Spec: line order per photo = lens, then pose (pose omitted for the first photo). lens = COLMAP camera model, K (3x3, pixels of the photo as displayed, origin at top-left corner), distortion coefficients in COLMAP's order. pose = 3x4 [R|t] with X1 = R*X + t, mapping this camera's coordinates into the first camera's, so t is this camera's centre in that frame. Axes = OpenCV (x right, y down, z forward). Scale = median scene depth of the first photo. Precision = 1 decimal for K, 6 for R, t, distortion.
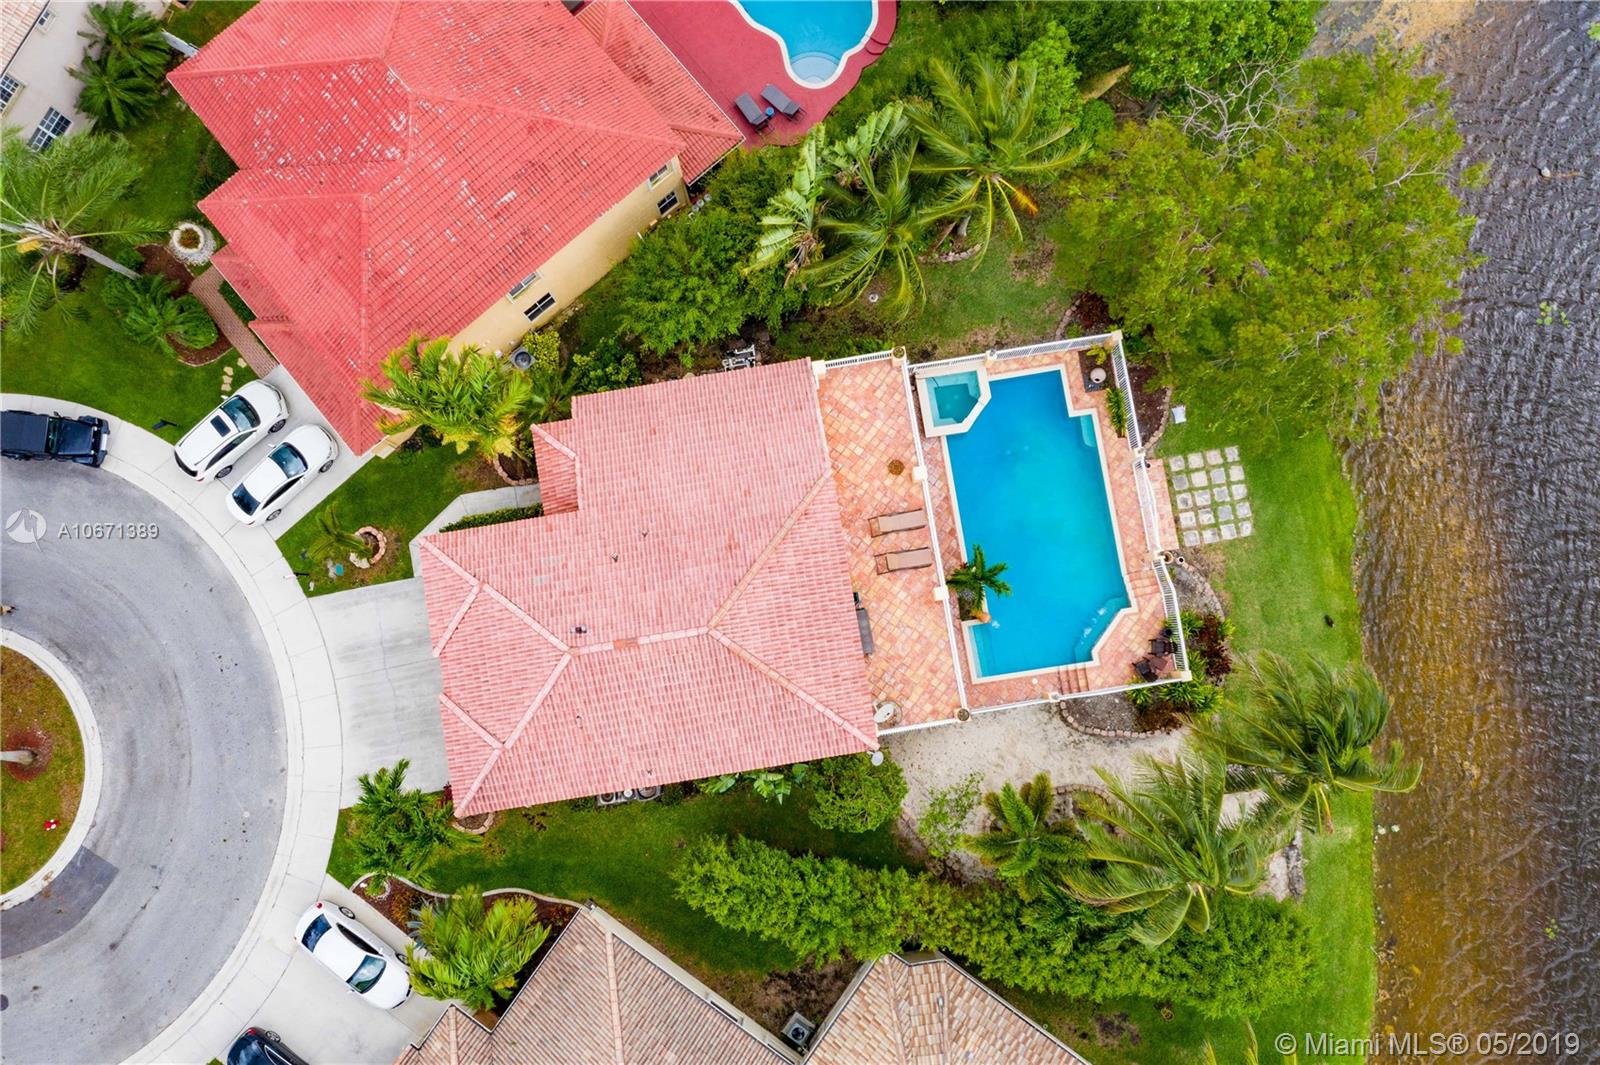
lens RADIAL K [[1251.8, 0, 800.0], [0, 1251.8, 532.5], [0, 0, 1]] dist [-0.029921, 0.013095]
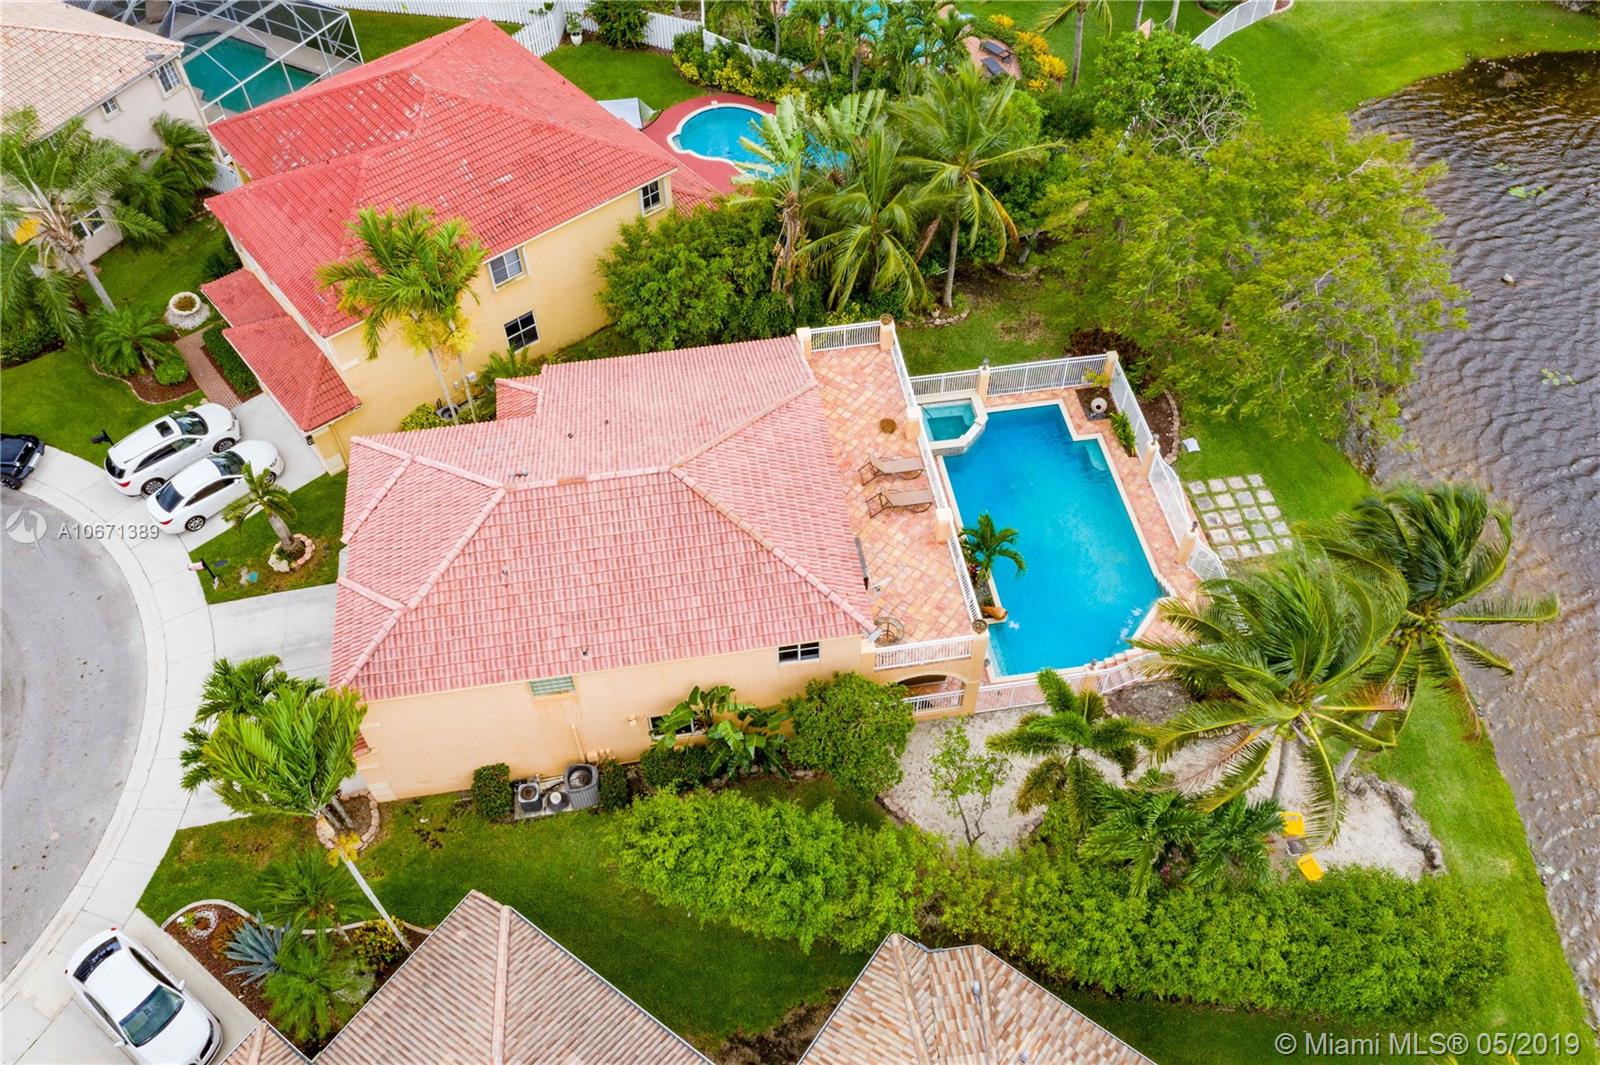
lens RADIAL K [[1251.8, 0, 800.0], [0, 1251.8, 532.5], [0, 0, 1]] dist [-0.029921, 0.013095]
pose [[0.999979, 0.005511, -0.003429, 0.015031], [-0.006489, 0.837830, -0.545893, 0.483904], [-0.000136, 0.545904, 0.837848, 0.259505]]
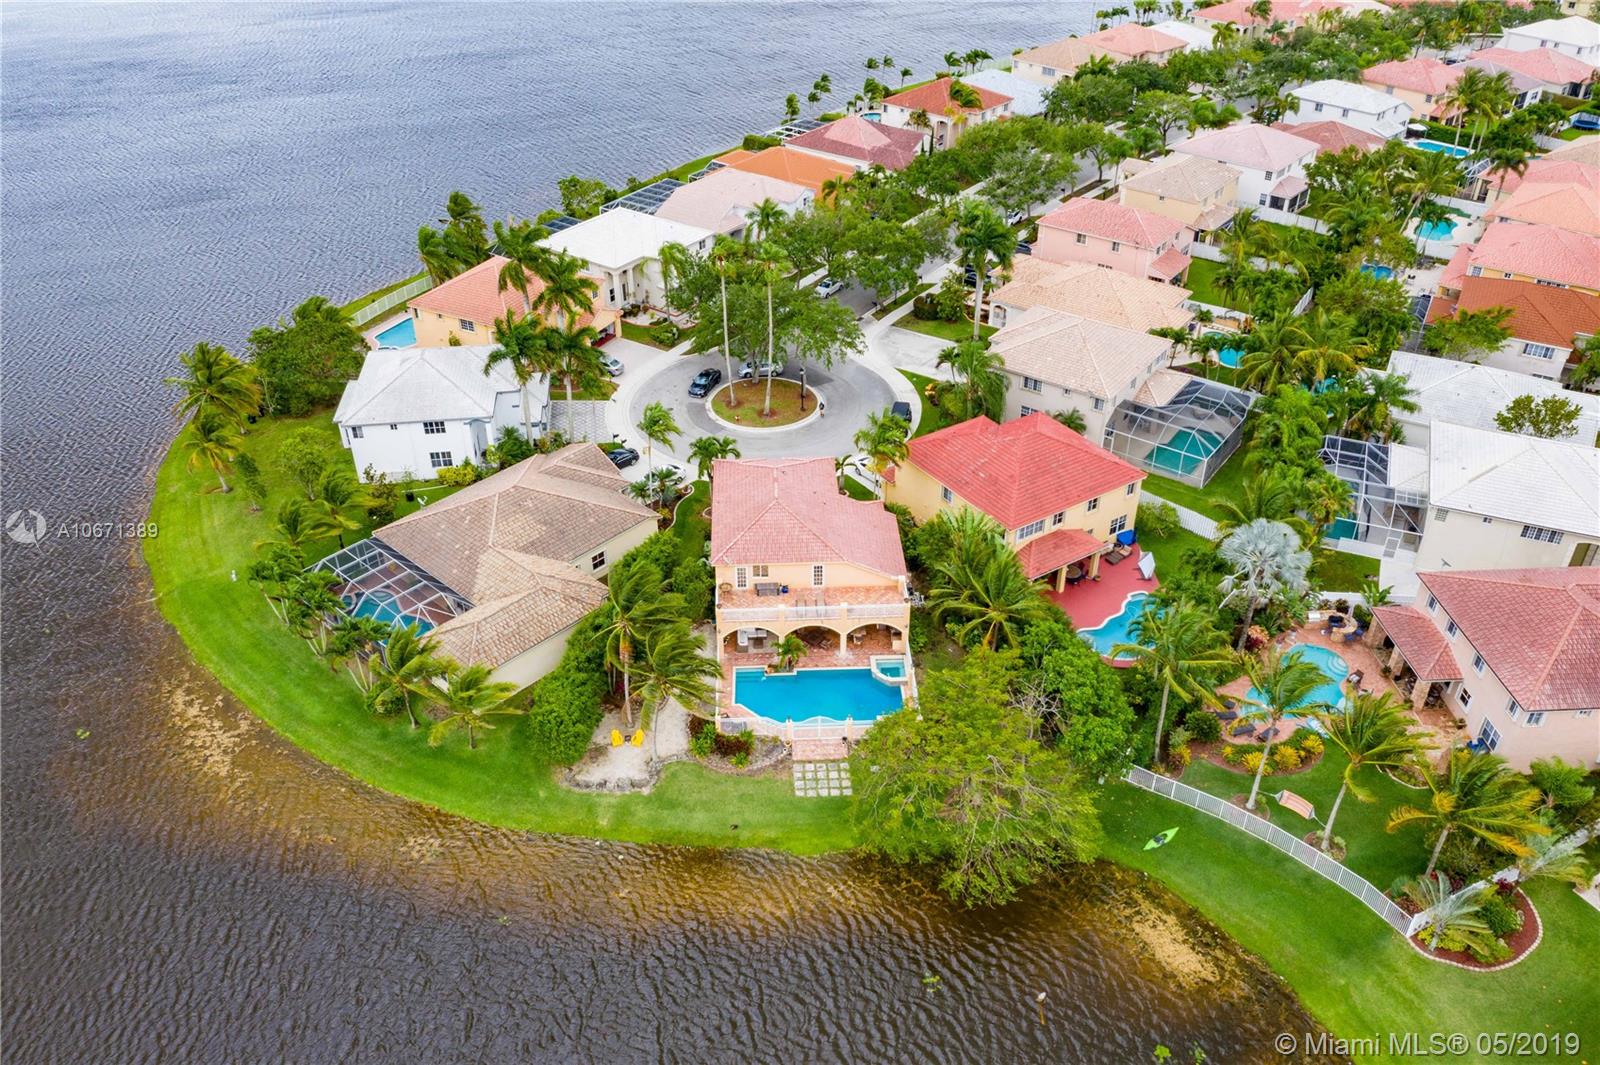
lens RADIAL K [[1251.8, 0, 800.0], [0, 1251.8, 532.5], [0, 0, 1]] dist [-0.029921, 0.013095]
pose [[-0.120261, 0.569724, -0.812990, 1.503371], [-0.988103, 0.010383, 0.153440, -0.258561], [0.095860, 0.821771, 0.561697, -0.182544]]
